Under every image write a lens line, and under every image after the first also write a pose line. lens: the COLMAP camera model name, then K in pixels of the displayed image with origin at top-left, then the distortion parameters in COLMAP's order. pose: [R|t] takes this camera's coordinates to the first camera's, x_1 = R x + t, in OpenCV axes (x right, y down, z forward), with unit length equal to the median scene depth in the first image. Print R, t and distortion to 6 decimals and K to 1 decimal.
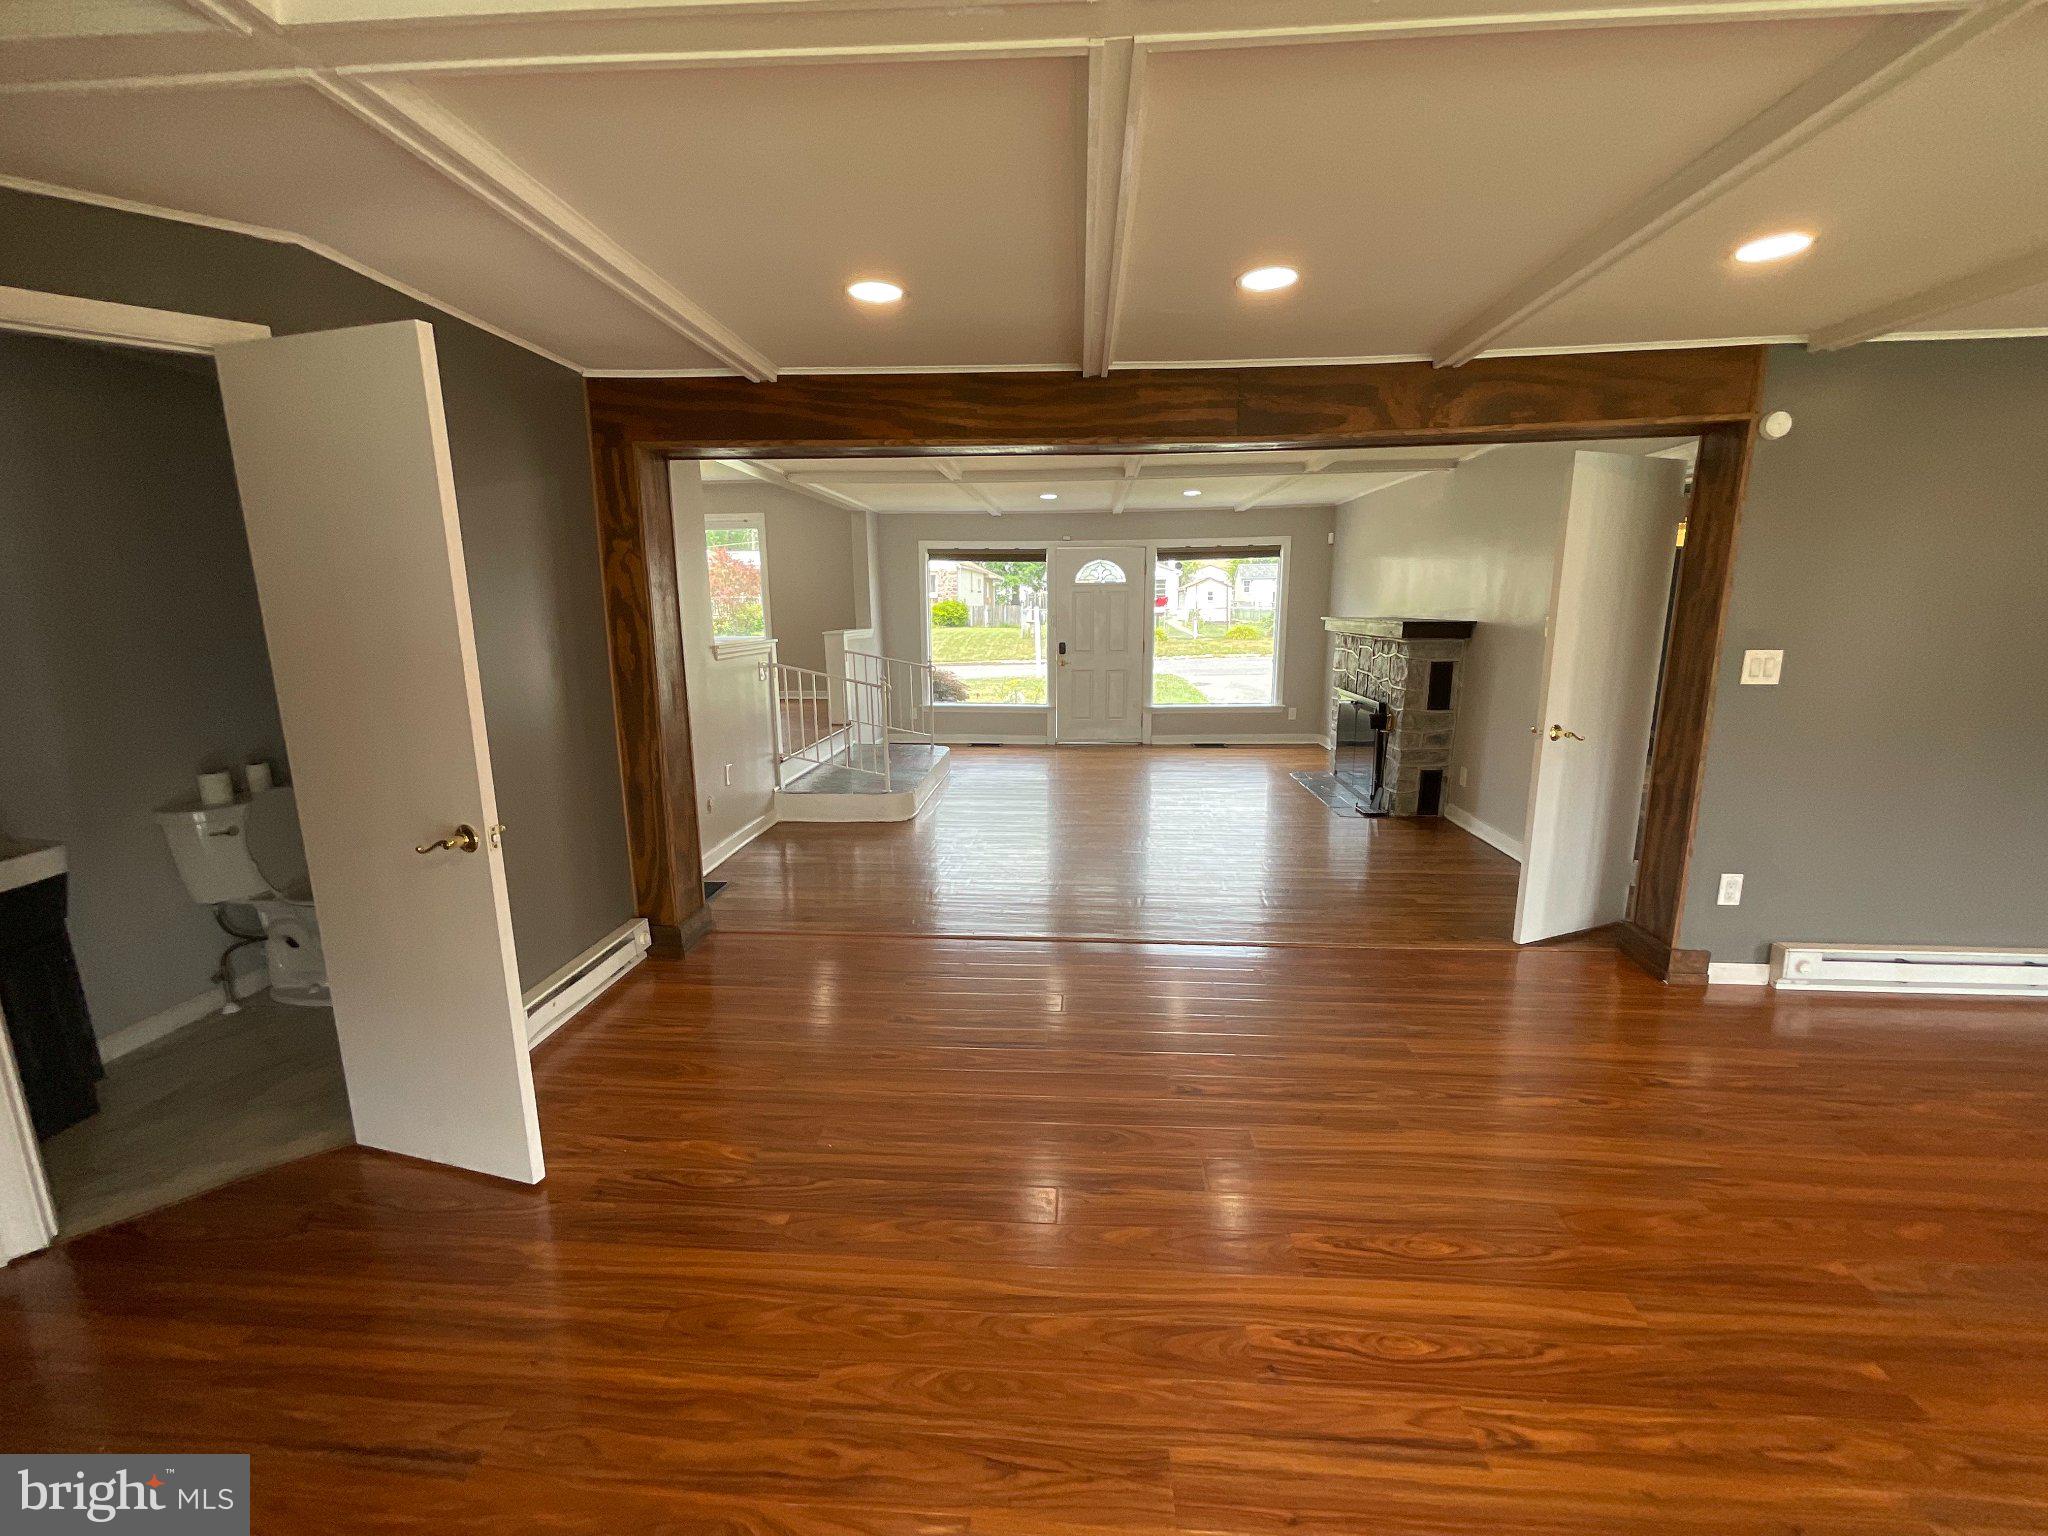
lens RADIAL K [[832.9, 0, 1023.7], [0, 832.9, 770.2], [0, 0, 1]] dist [0.000937, -0.001140]
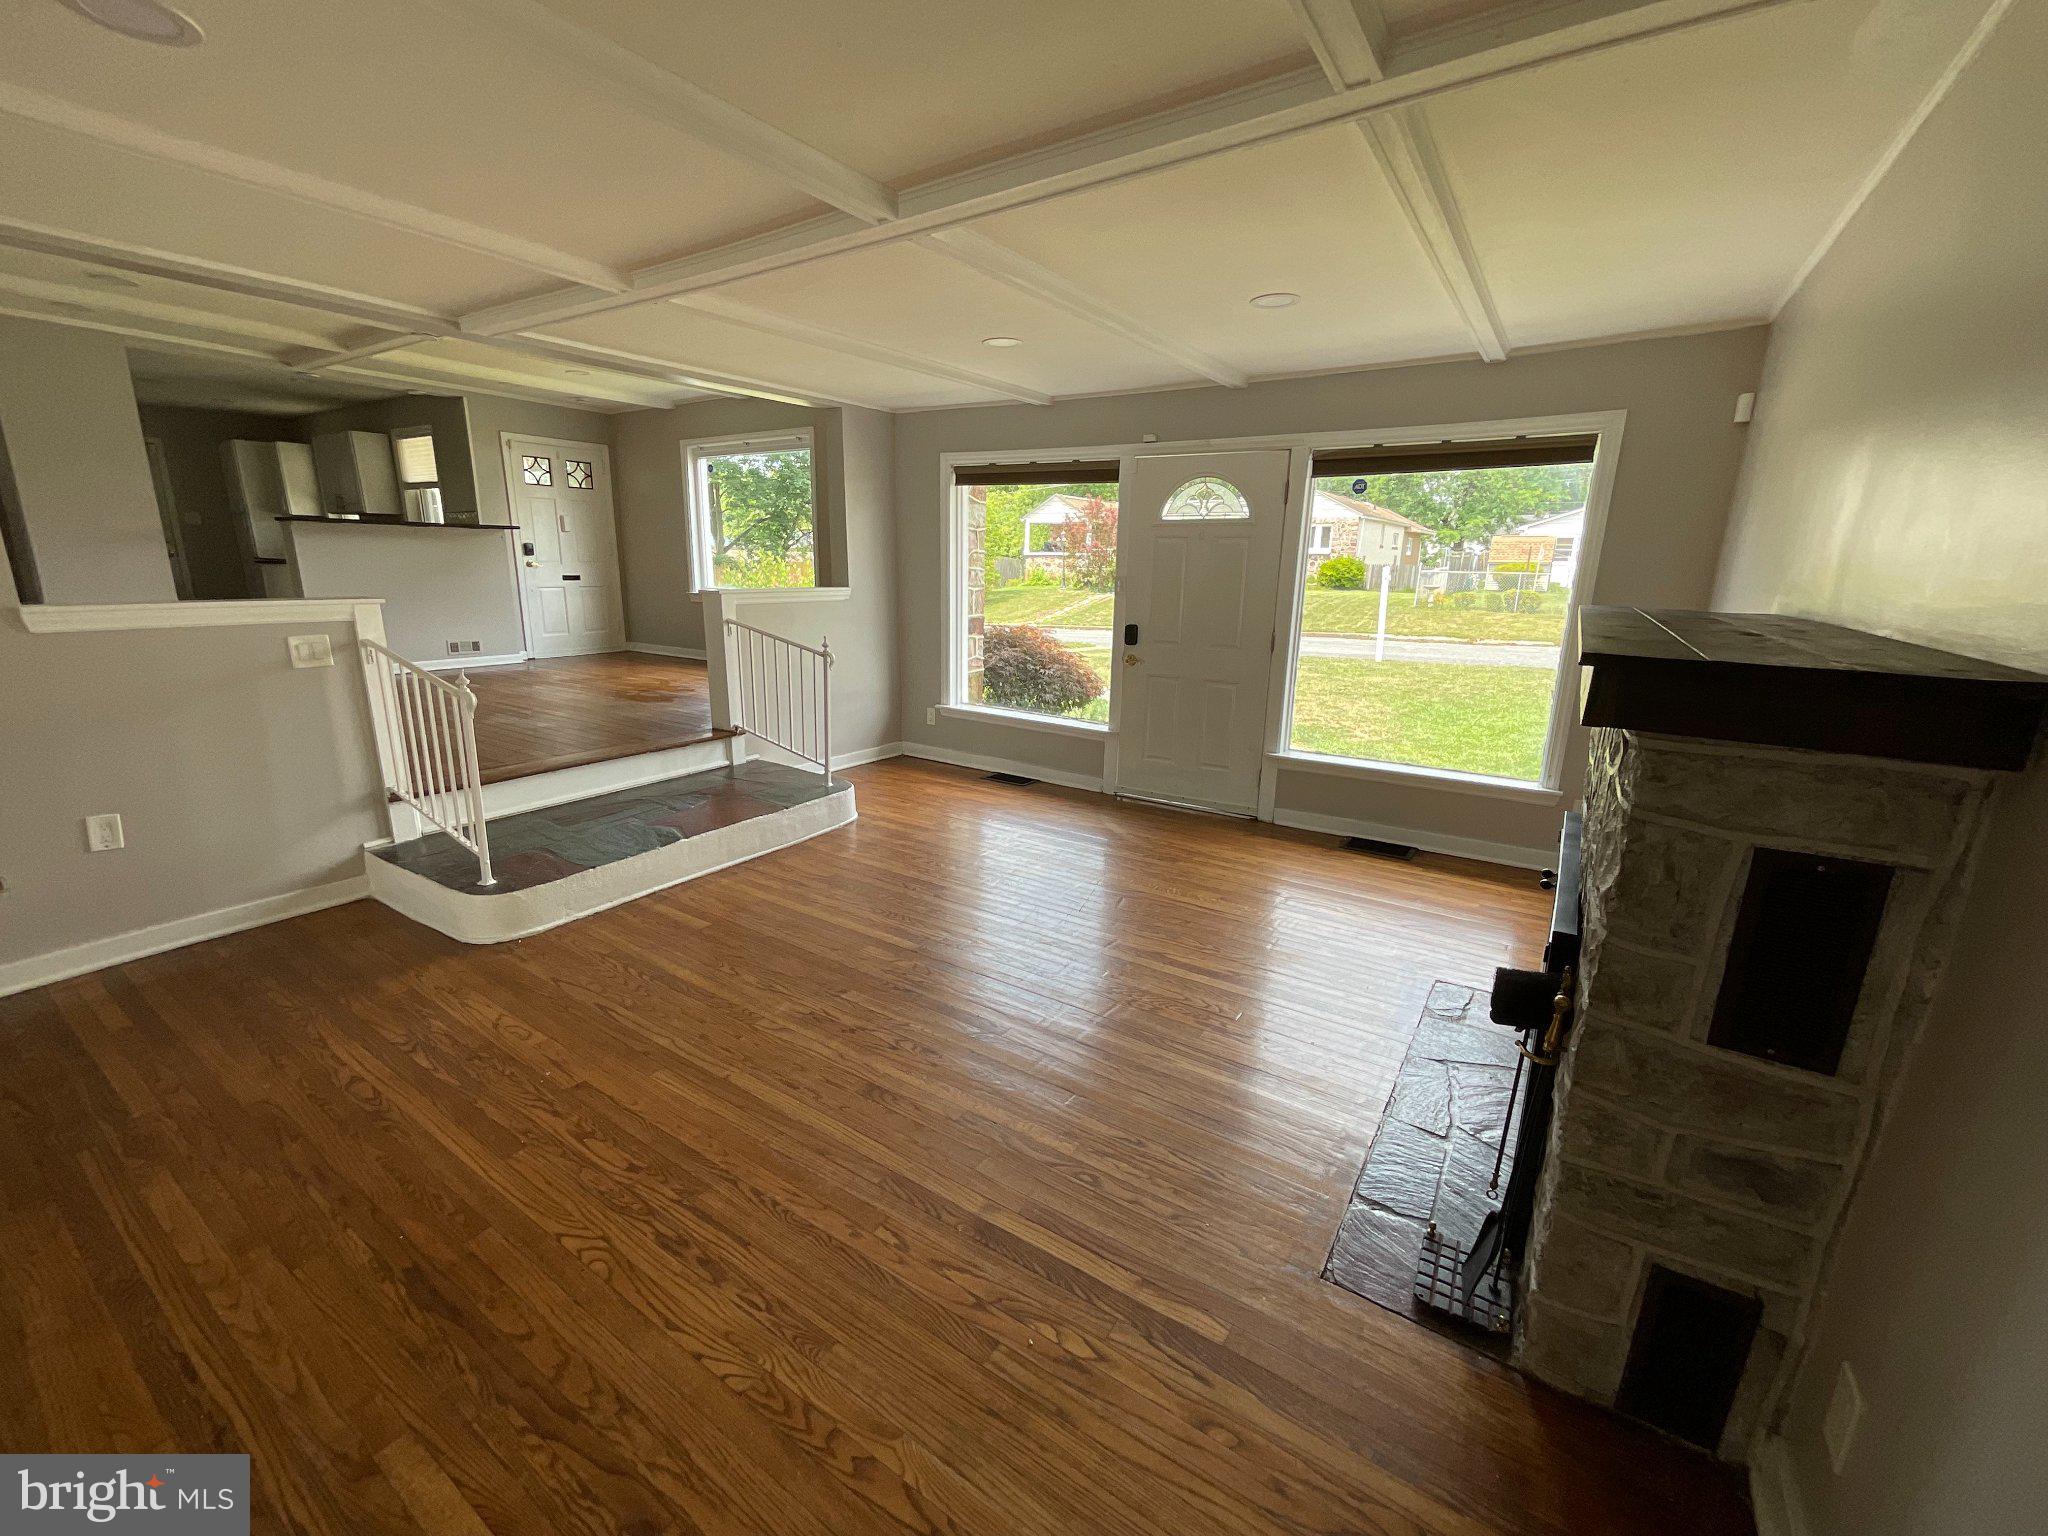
lens RADIAL K [[832.9, 0, 1020.2], [0, 832.9, 767.9], [0, 0, 1]] dist [0.000937, -0.001140]
pose [[0.873192, 0.140707, -0.466624, 0.268472], [-0.118127, 0.989972, 0.077467, -0.092323], [0.472845, -0.012523, 0.881057, 0.459570]]
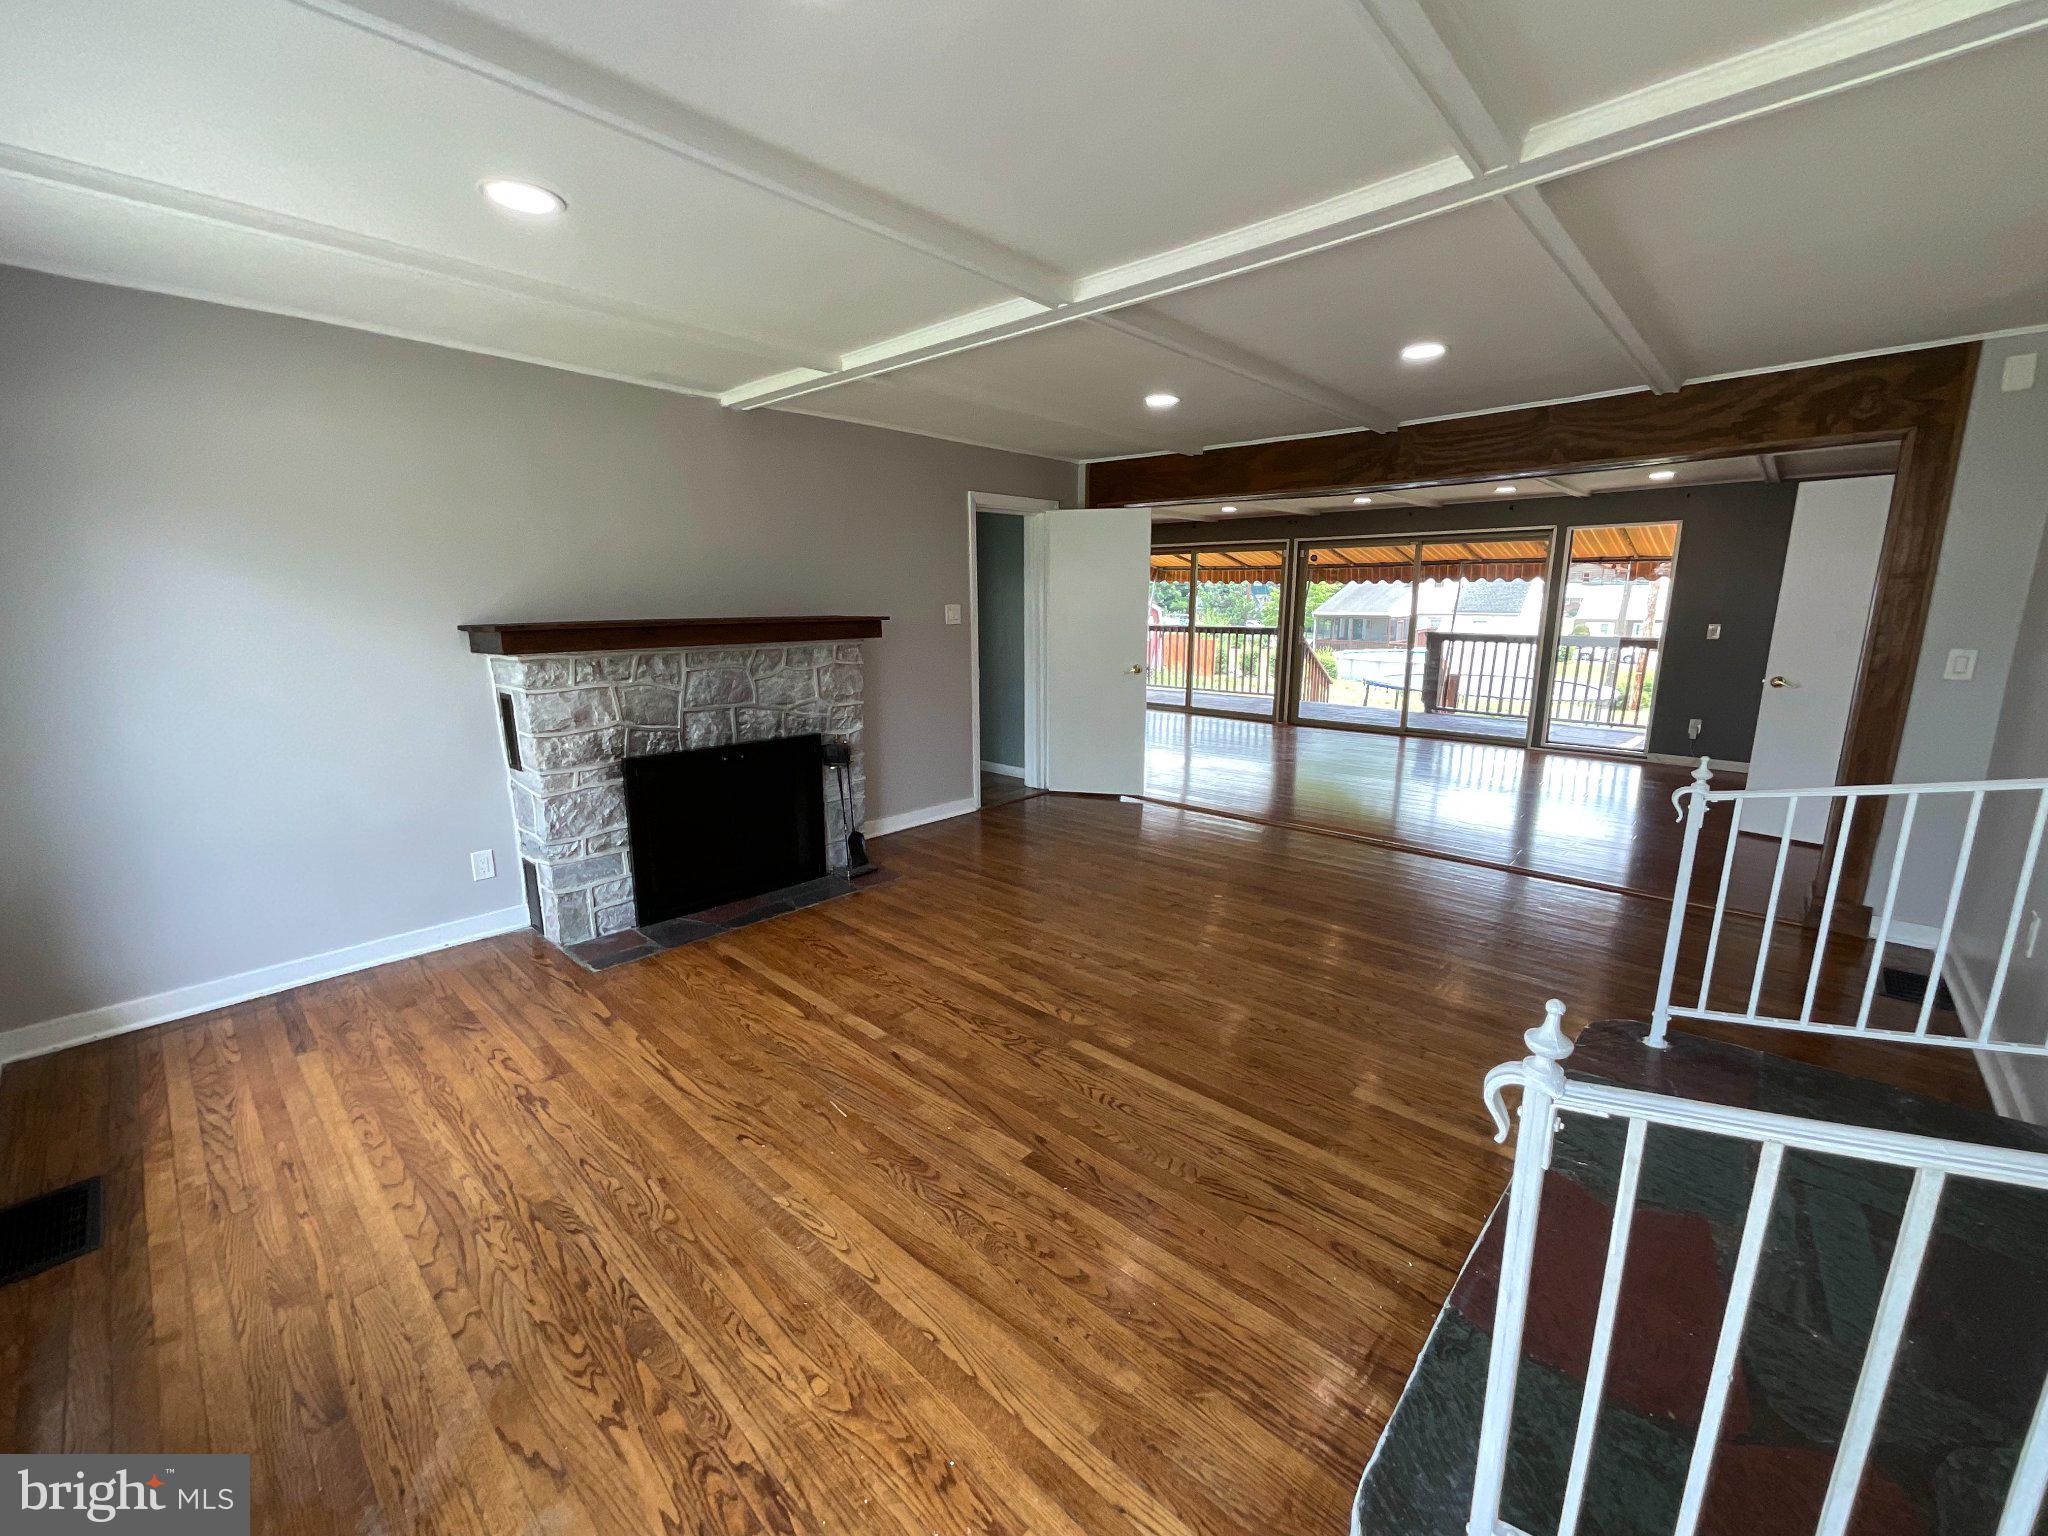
lens RADIAL K [[832.9, 0, 1020.7], [0, 832.9, 766.7], [0, 0, 1]] dist [0.000937, -0.001140]
pose [[-0.780811, -0.113933, 0.614291, -0.106975], [0.130597, 0.931746, 0.338811, -0.189531], [-0.610966, 0.344772, -0.712638, 0.972275]]
